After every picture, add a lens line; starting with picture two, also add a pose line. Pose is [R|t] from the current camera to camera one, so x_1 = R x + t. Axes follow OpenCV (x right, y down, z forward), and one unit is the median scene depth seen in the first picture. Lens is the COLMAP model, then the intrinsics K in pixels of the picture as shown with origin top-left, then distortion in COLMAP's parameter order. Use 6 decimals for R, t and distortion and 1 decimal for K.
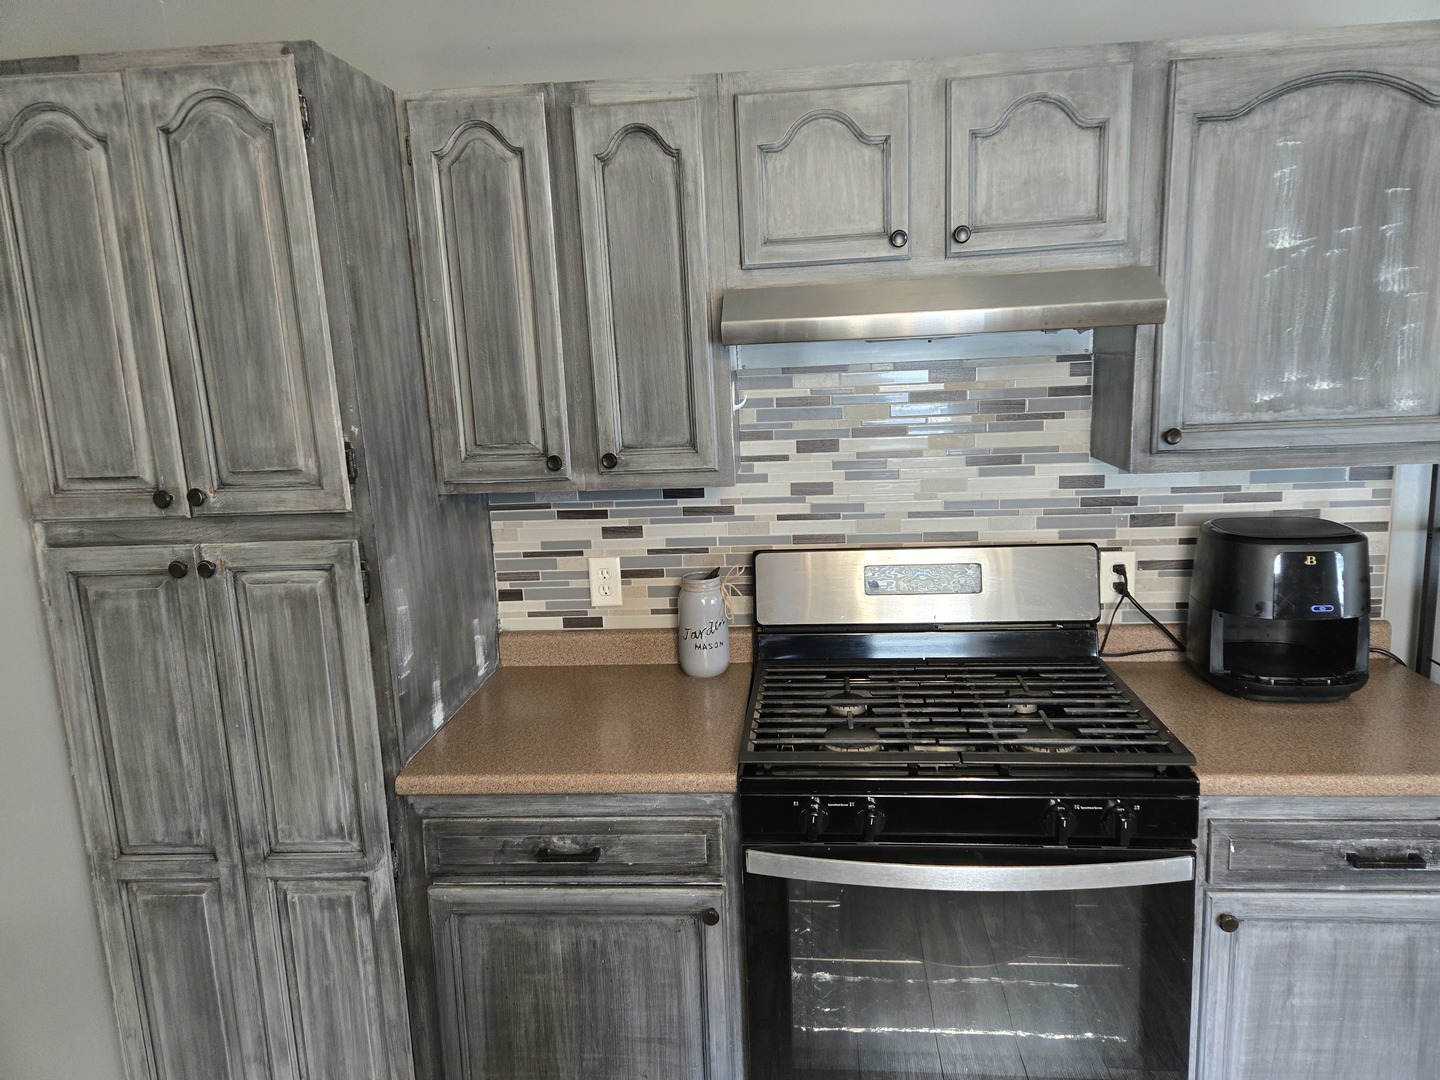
lens RADIAL K [[911.7, 0, 720.0], [0, 911.7, 540.0], [0, 0, 1]] dist [0.076261, -0.051479]
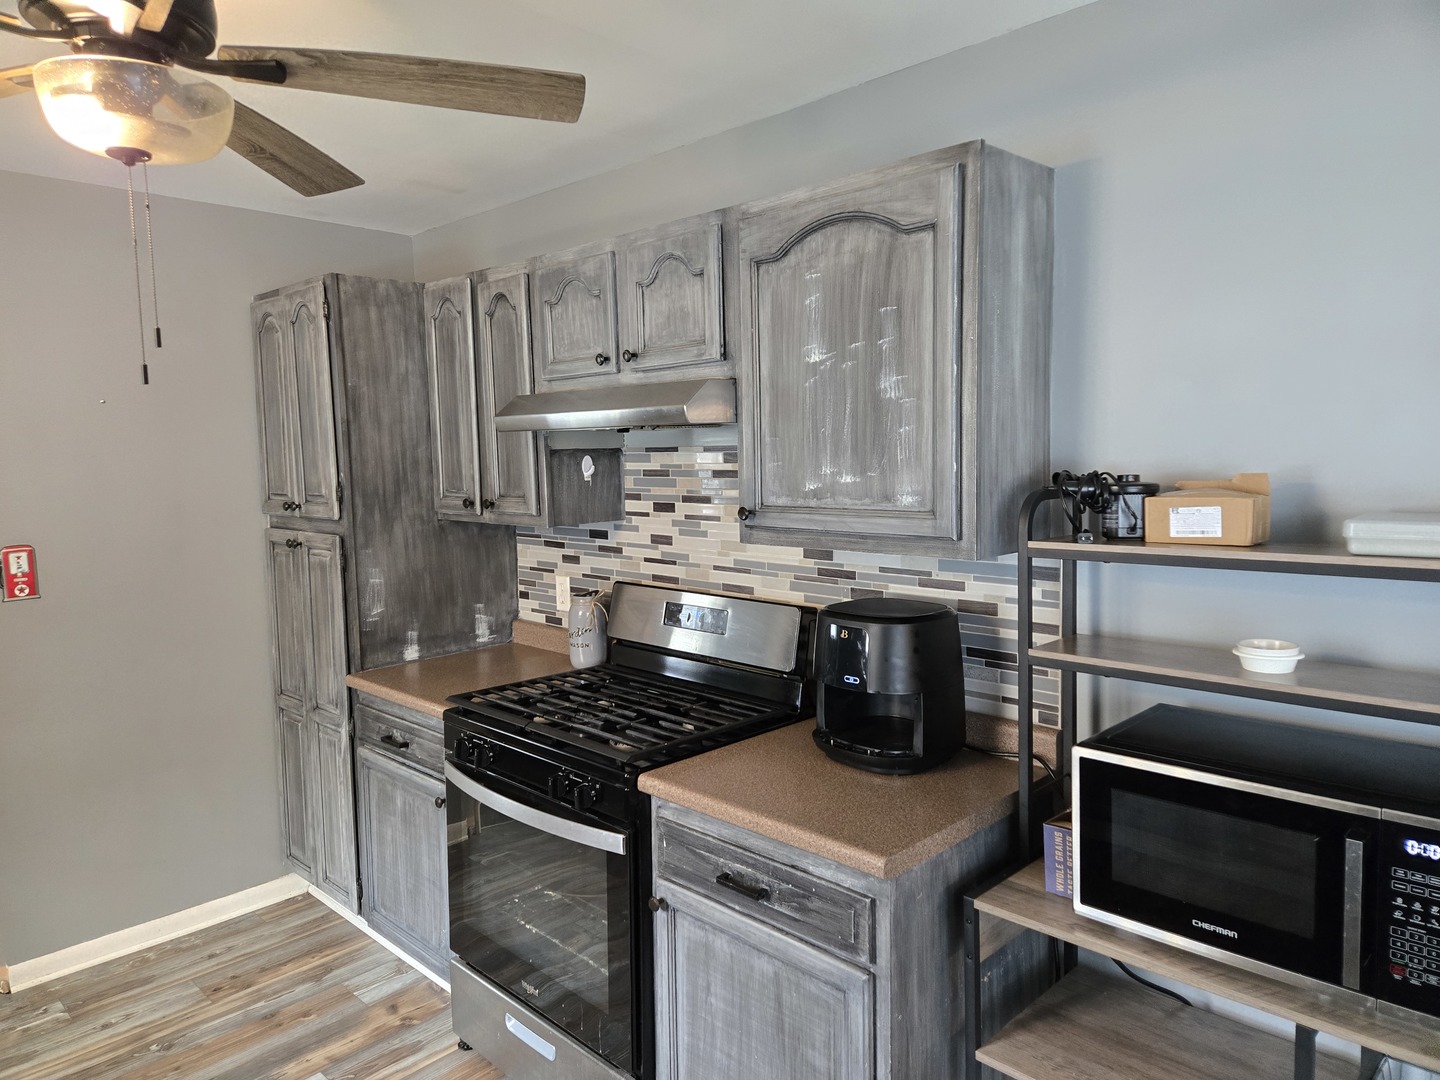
lens RADIAL K [[911.7, 0, 720.0], [0, 911.7, 540.0], [0, 0, 1]] dist [0.076261, -0.051479]
pose [[0.778871, 0.089790, -0.620724, 1.215234], [-0.133423, 0.990766, -0.024098, -0.044766], [0.612828, 0.101588, 0.783659, 0.043979]]
